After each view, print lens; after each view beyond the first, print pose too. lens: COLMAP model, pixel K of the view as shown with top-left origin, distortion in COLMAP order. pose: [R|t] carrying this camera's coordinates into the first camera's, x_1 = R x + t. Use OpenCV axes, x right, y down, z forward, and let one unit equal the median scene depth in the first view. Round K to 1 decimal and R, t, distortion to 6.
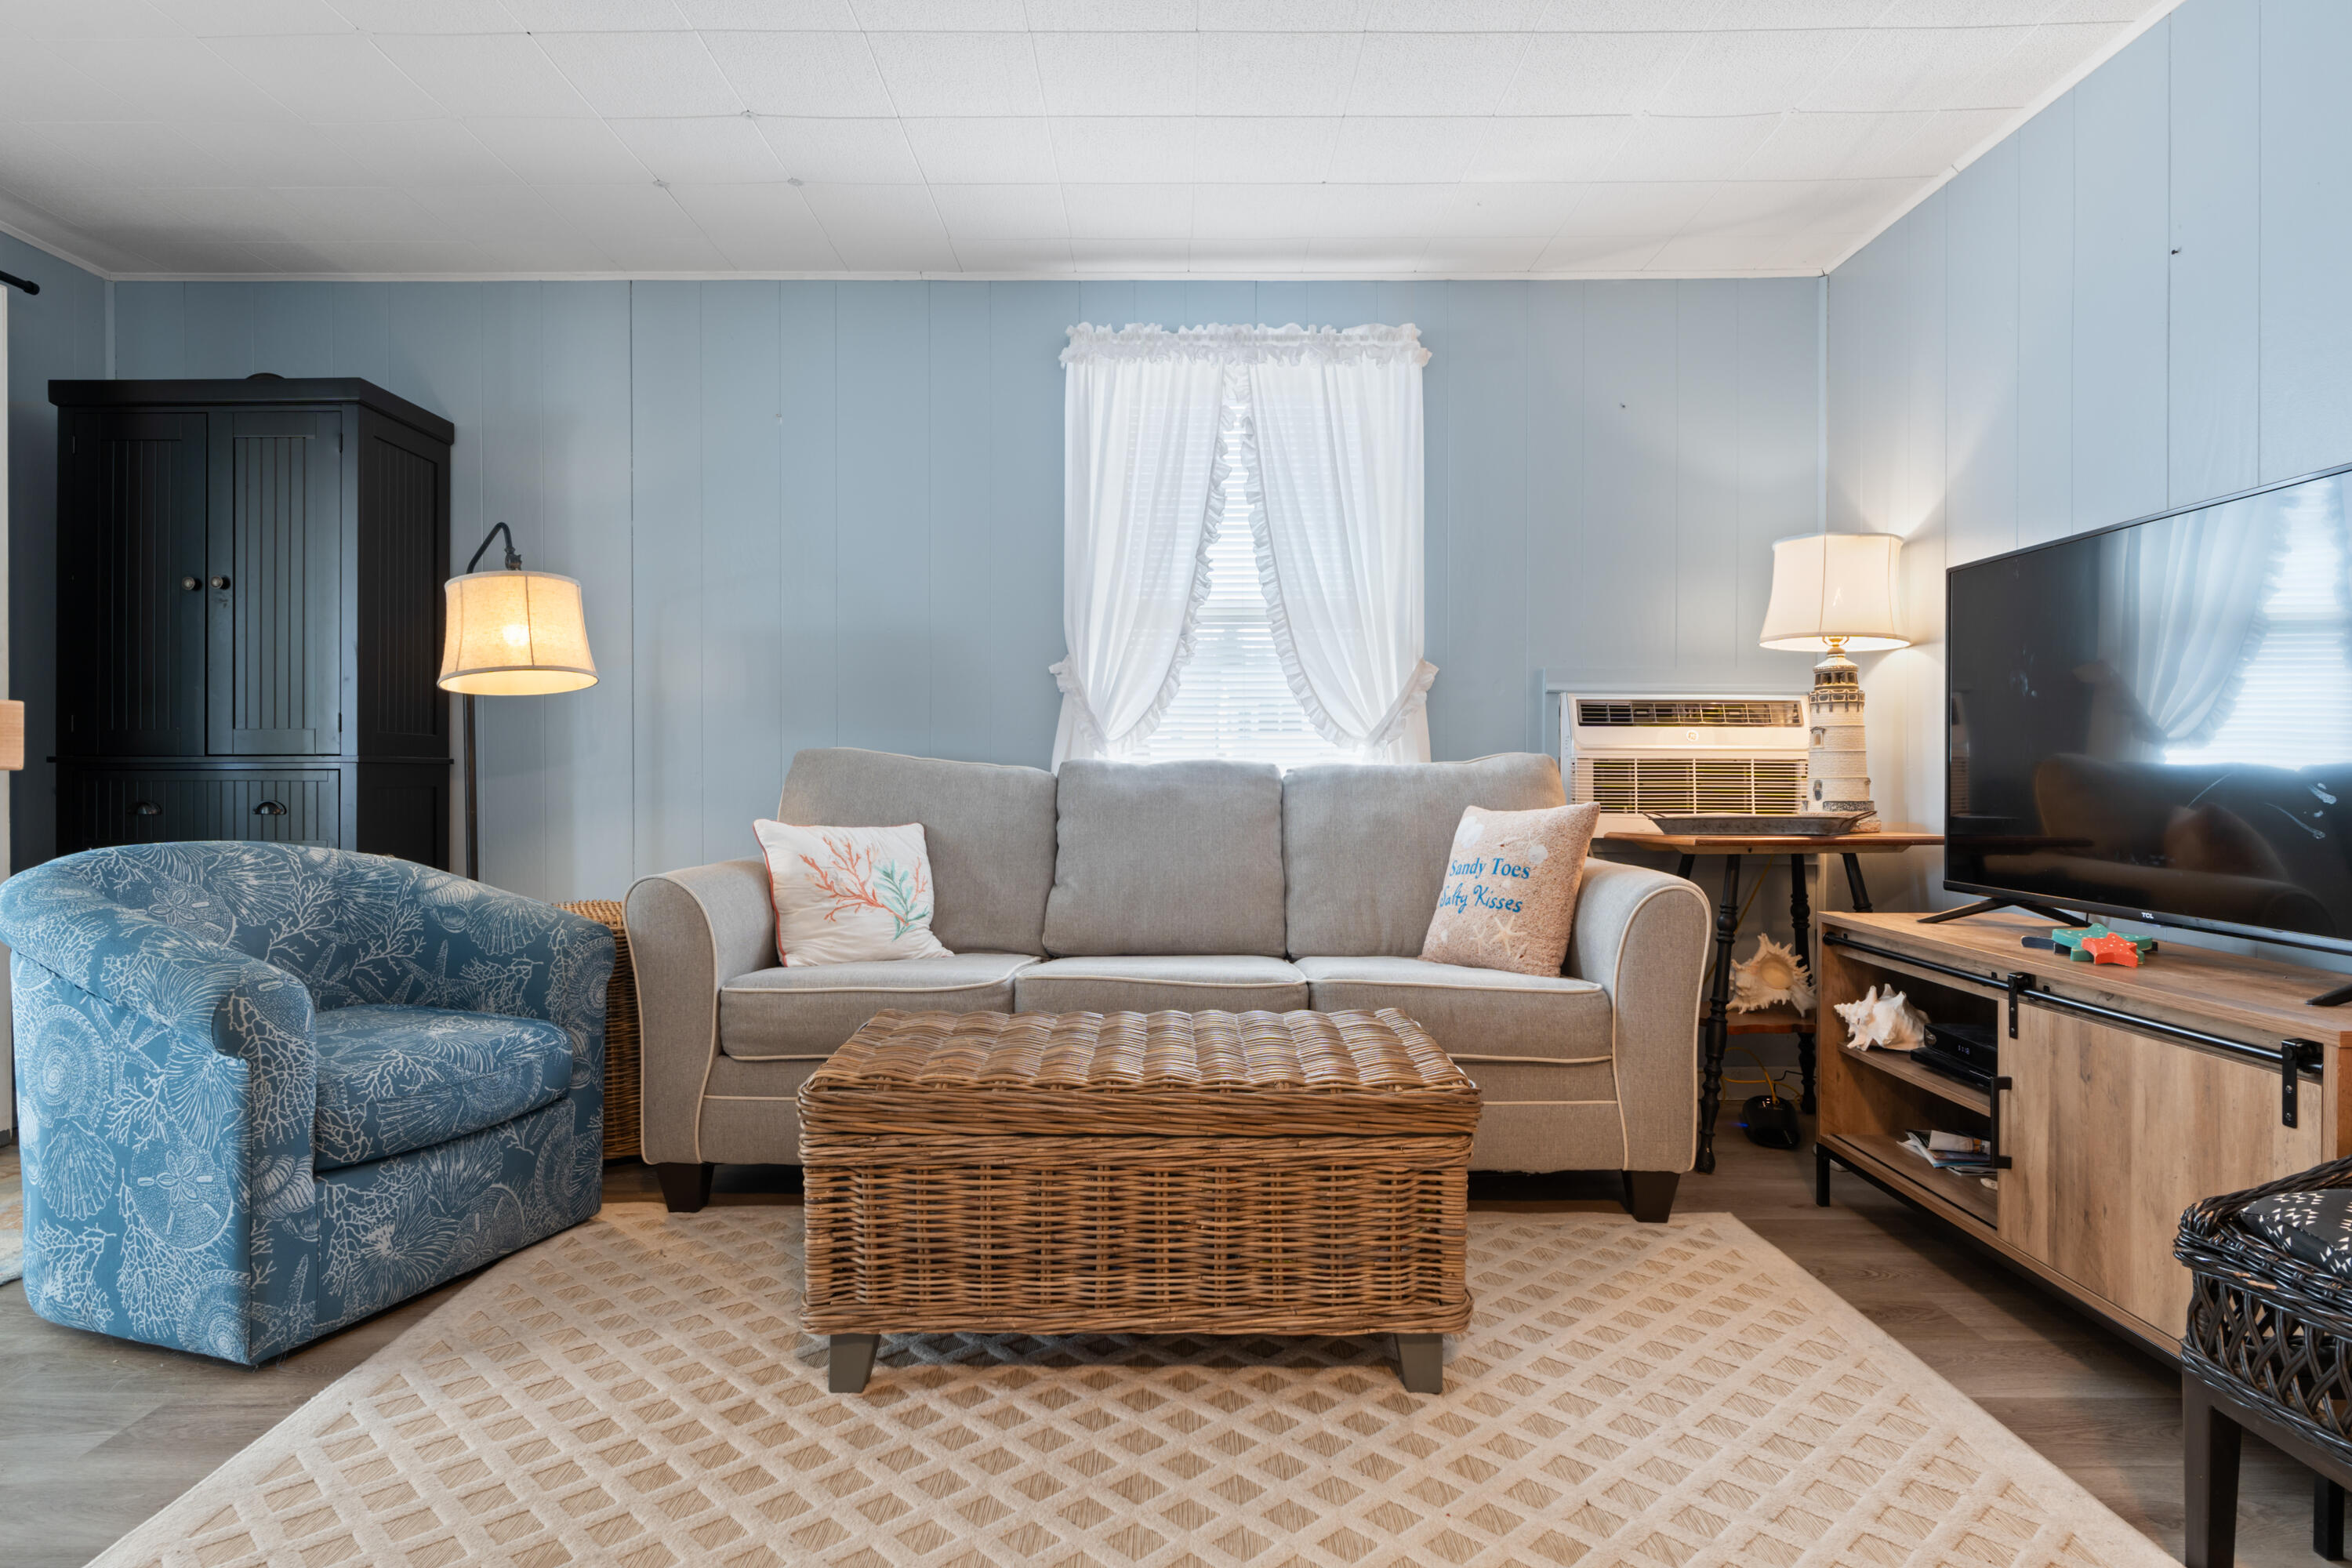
lens RADIAL K [[1268.0, 0, 1176.0], [0, 1268.0, 784.0], [0, 0, 1]] dist [-0.021107, -0.000268]
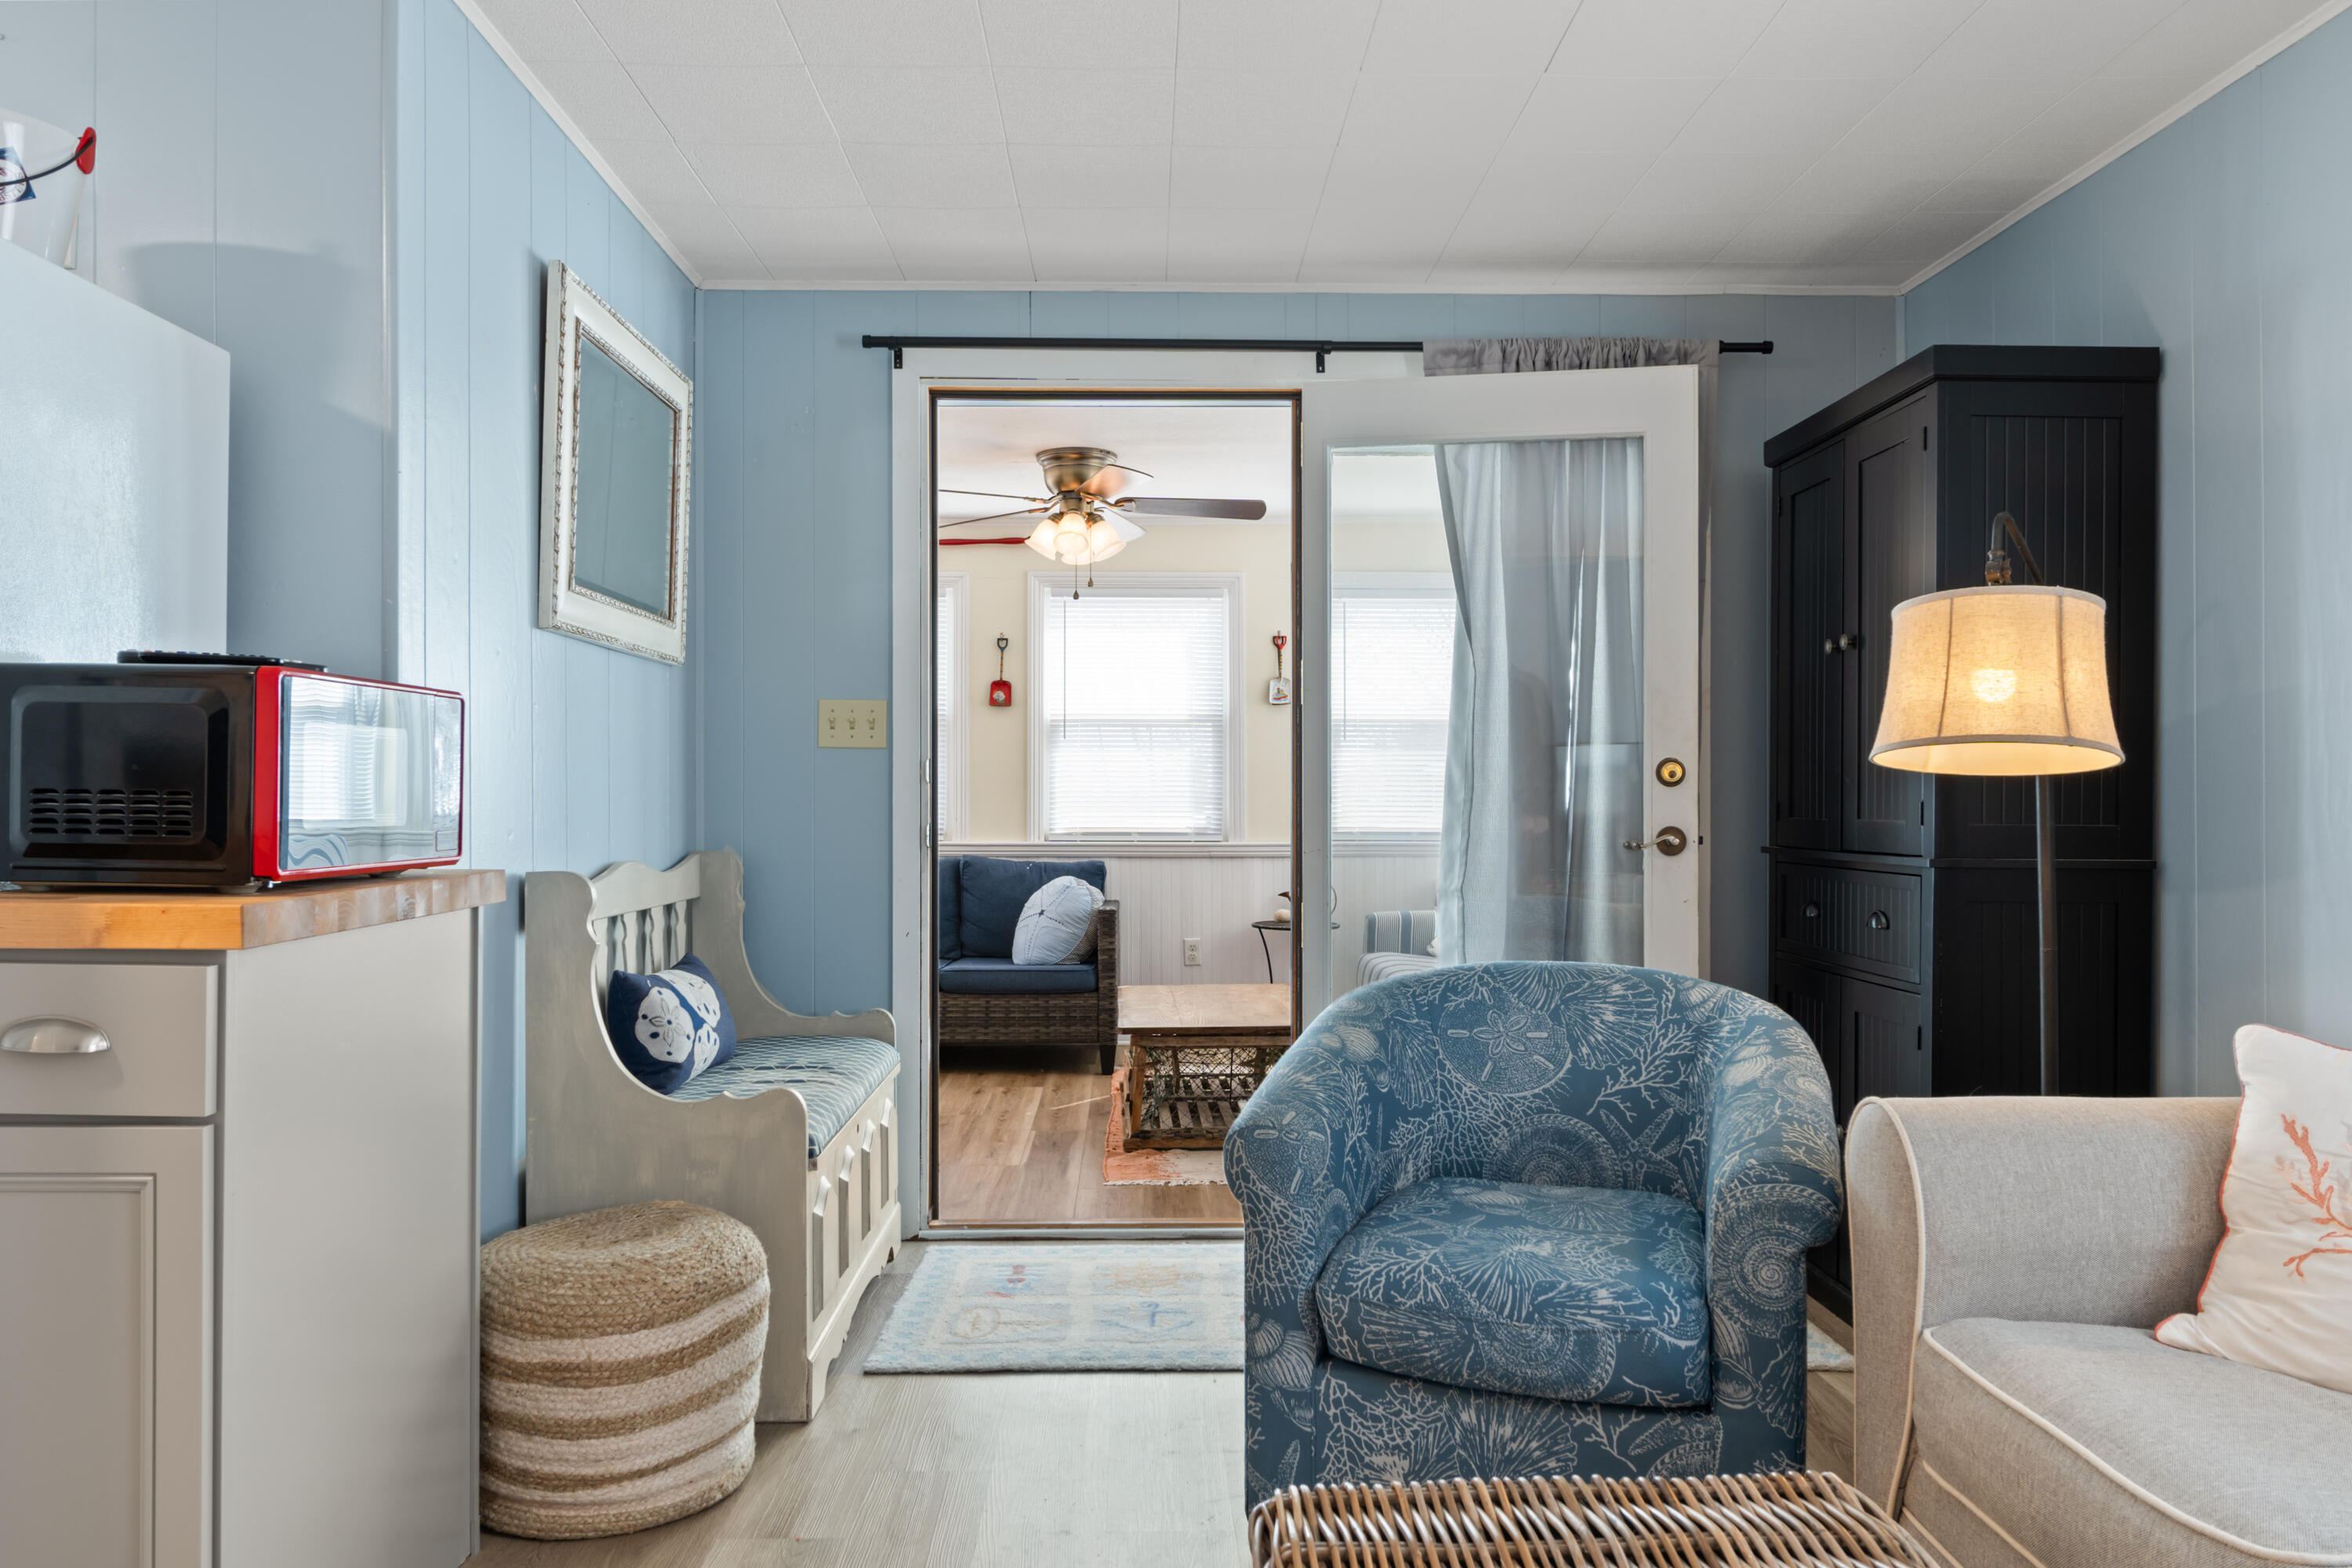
lens RADIAL K [[1583.4, 0, 1176.0], [0, 1583.4, 784.0], [0, 0, 1]] dist [0.005434, -0.103292]
pose [[-0.049909, -0.006611, -0.998732, 0.374746], [-0.014254, 0.999881, -0.005906, -0.074040], [0.998652, 0.013941, -0.049997, 0.805881]]
